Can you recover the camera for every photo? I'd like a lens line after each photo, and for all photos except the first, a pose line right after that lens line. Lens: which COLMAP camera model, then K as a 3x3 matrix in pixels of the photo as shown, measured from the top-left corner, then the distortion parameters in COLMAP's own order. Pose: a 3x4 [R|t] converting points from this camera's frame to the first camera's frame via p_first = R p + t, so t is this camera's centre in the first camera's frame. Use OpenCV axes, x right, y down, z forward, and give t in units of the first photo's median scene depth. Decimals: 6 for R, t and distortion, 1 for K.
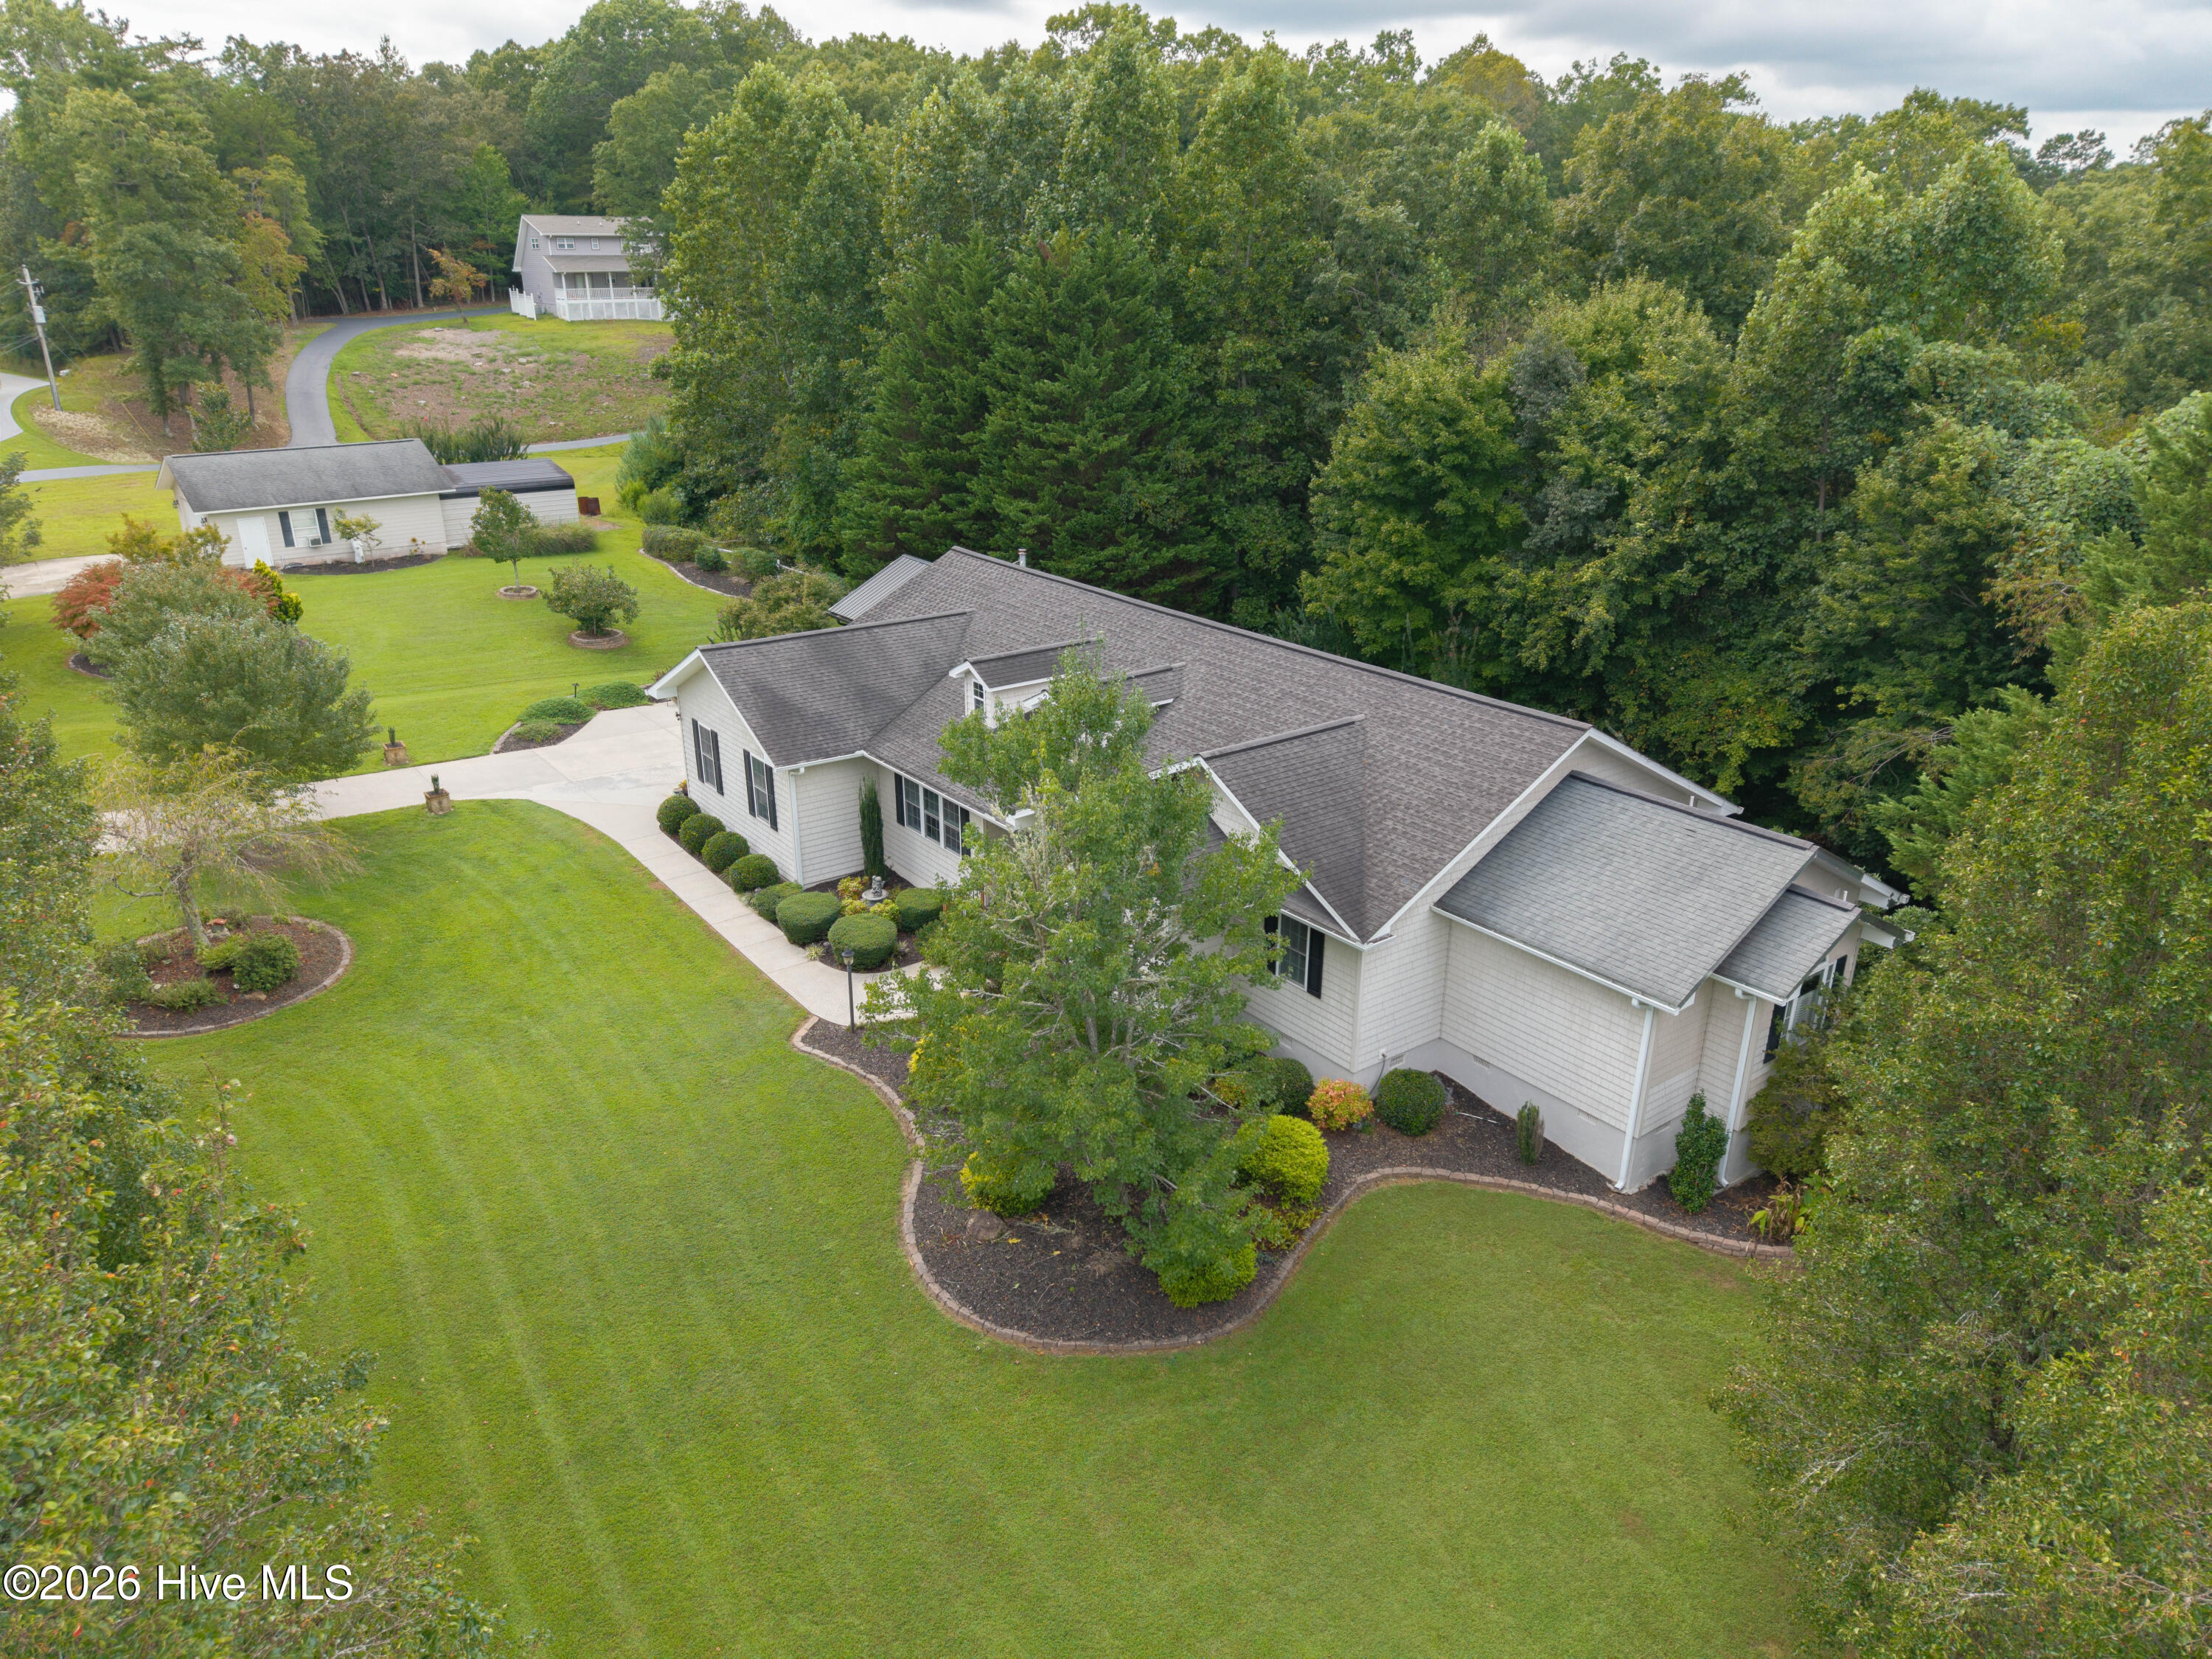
lens RADIAL K [[1525.4, 0, 1113.8], [0, 1525.4, 836.9], [0, 0, 1]] dist [0.006107, 0.001530]
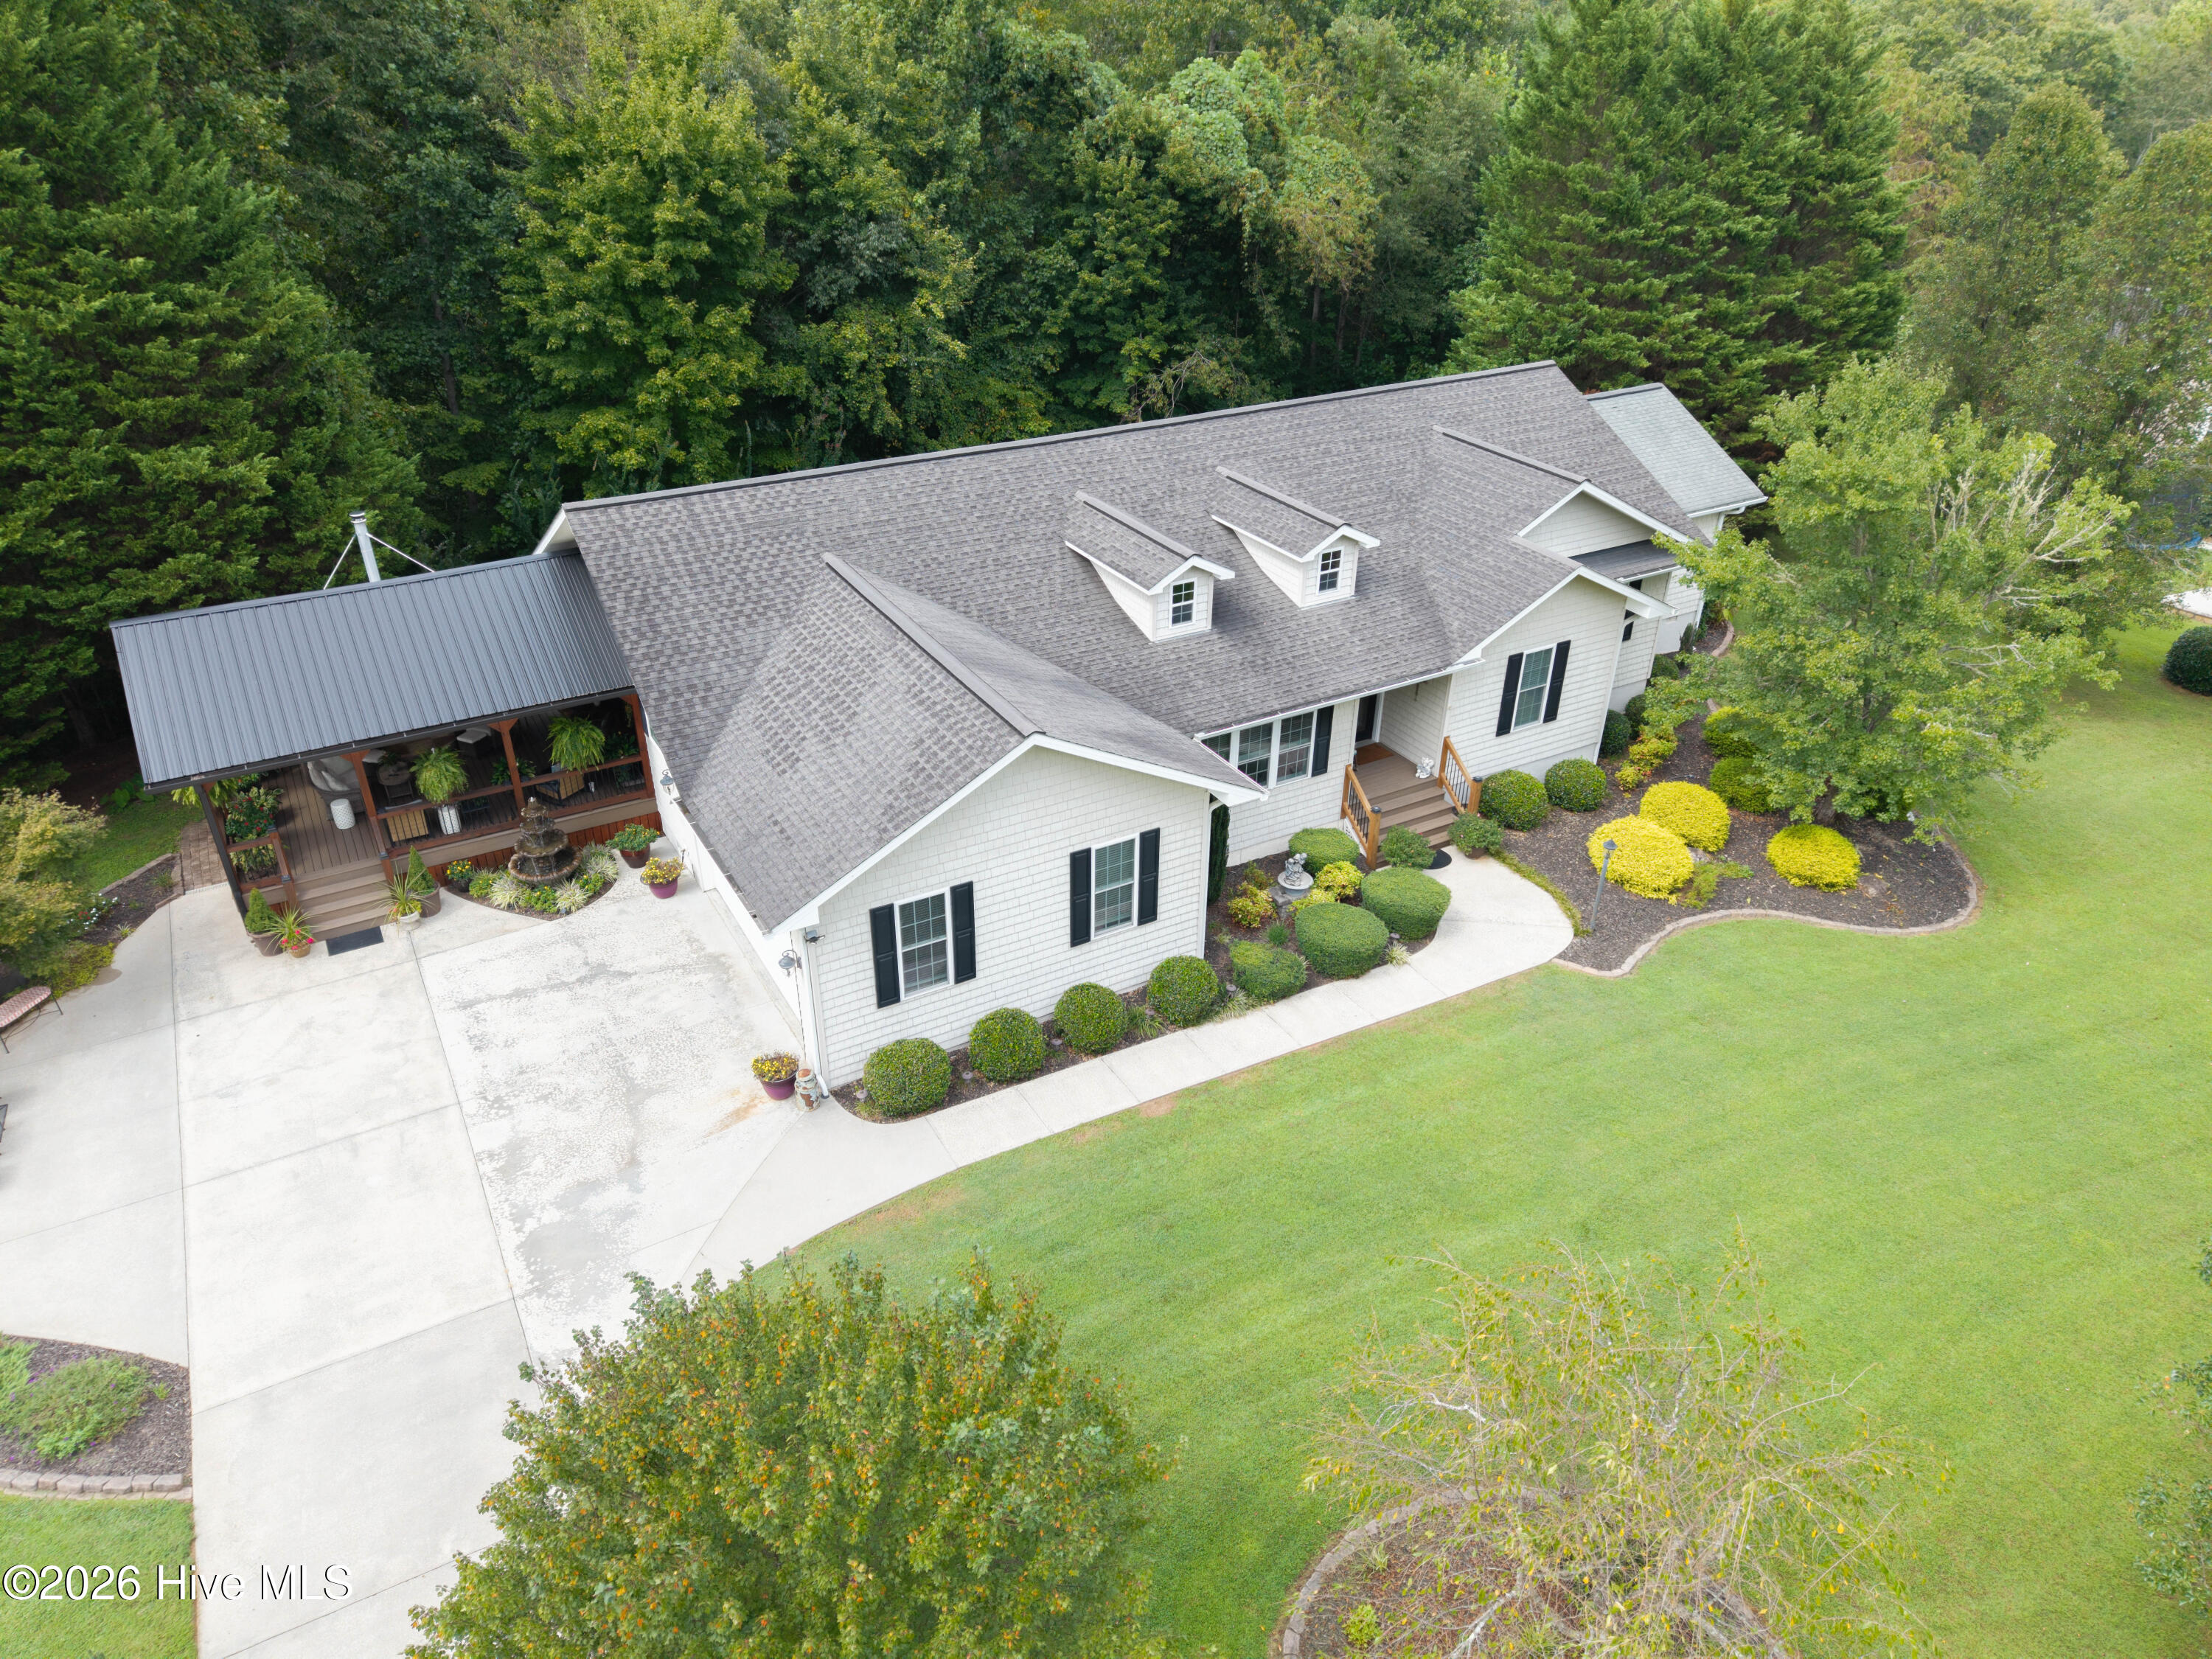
lens RADIAL K [[1525.4, 0, 1113.8], [0, 1525.4, 836.9], [0, 0, 1]] dist [0.006107, 0.001530]
pose [[0.110727, -0.501869, 0.857827, -0.782572], [0.346998, 0.828338, 0.439827, -0.333449], [-0.931307, 0.248963, 0.265867, 0.860959]]
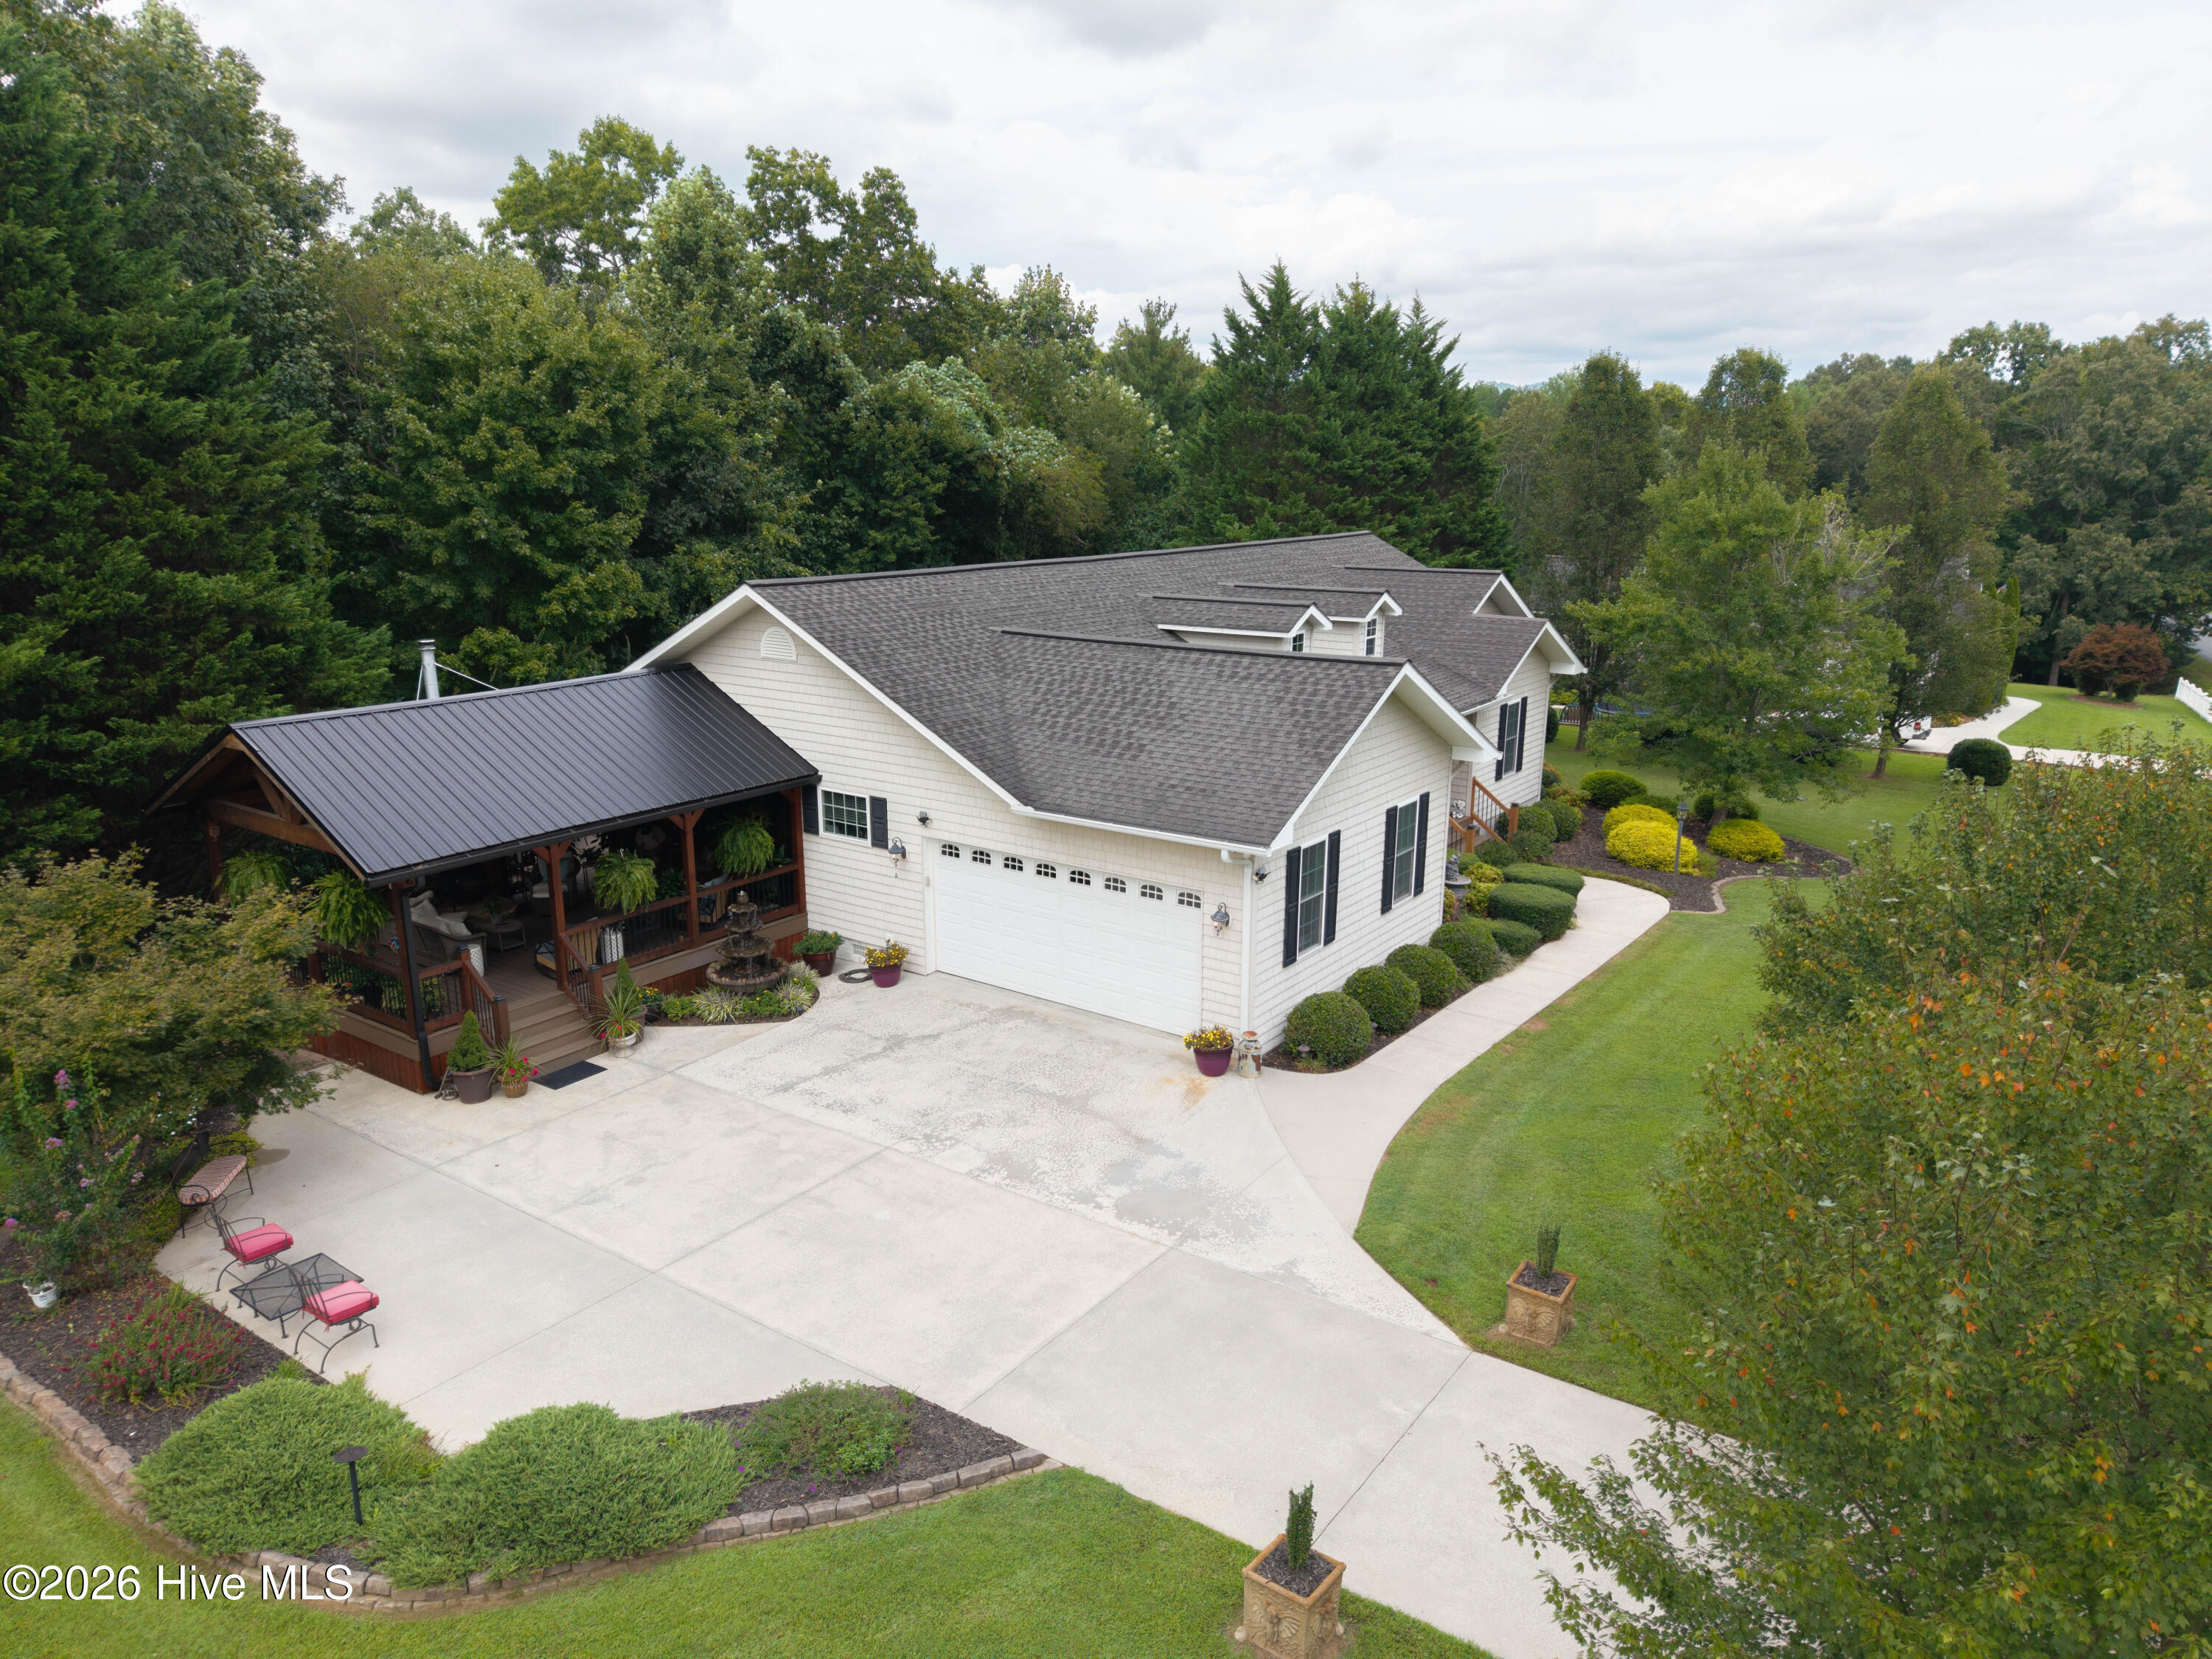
lens RADIAL K [[1498.5, 0, 1098.5], [0, 1498.5, 818.2], [0, 0, 1]] dist [0.104457, -0.134819]
pose [[-0.320140, -0.210163, 0.923765, -0.812810], [0.342265, 0.883567, 0.319632, -0.305639], [-0.883383, 0.418500, -0.210934, 1.288165]]
